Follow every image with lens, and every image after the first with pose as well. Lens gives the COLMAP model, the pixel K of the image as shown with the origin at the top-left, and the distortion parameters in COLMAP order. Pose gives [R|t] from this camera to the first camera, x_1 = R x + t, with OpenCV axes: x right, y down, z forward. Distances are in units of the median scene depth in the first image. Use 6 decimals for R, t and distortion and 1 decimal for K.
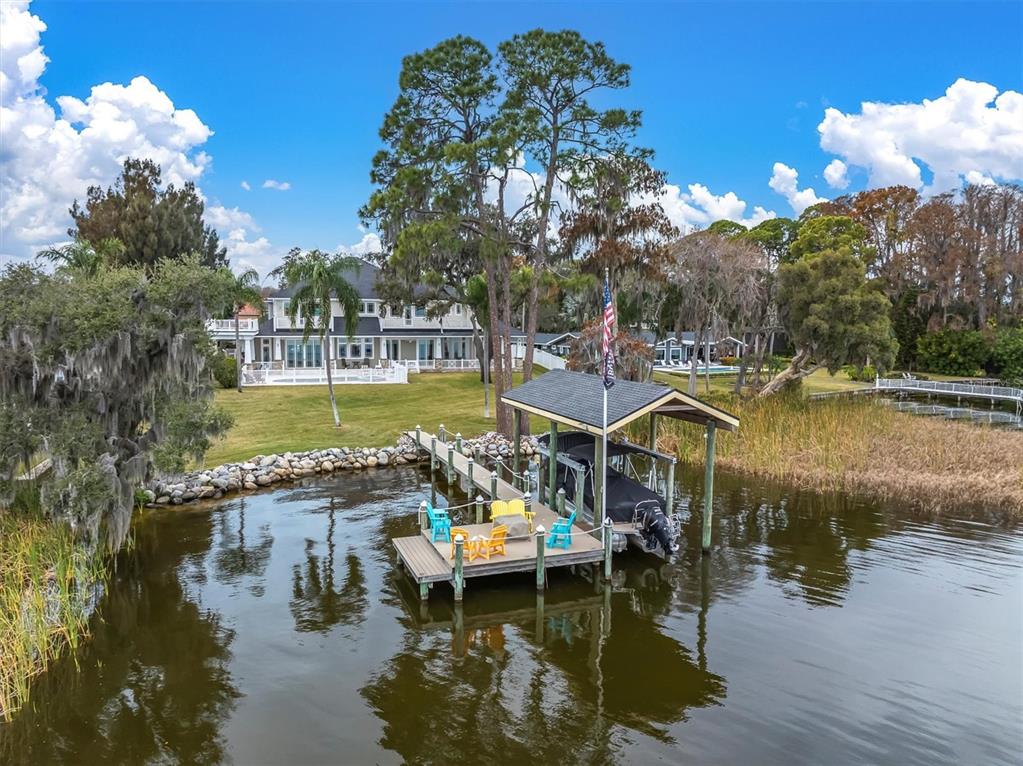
lens RADIAL K [[716.2, 0, 511.8], [0, 716.2, 382.9], [0, 0, 1]] dist [-0.036760, -0.001097]
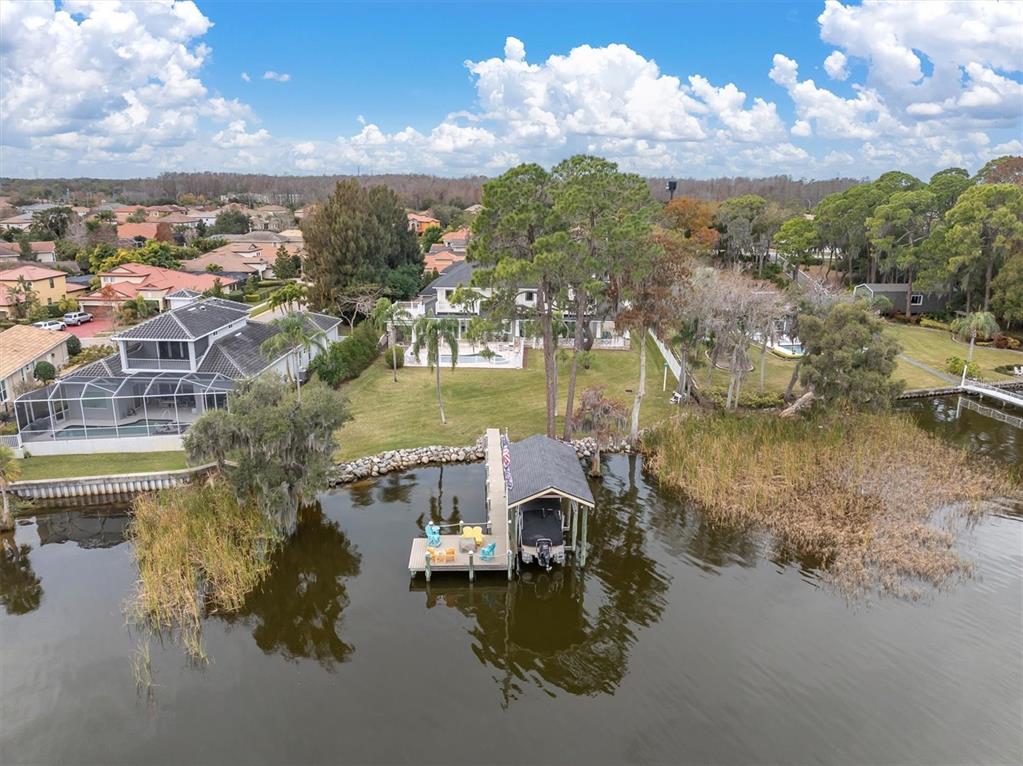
lens RADIAL K [[716.2, 0, 510.2], [0, 716.2, 381.9], [0, 0, 1]] dist [-0.036760, -0.001097]
pose [[0.947366, 0.085998, -0.308386, 0.413388], [-0.029953, 0.982831, 0.182062, -0.361265], [0.318748, -0.163242, 0.933676, -0.426913]]
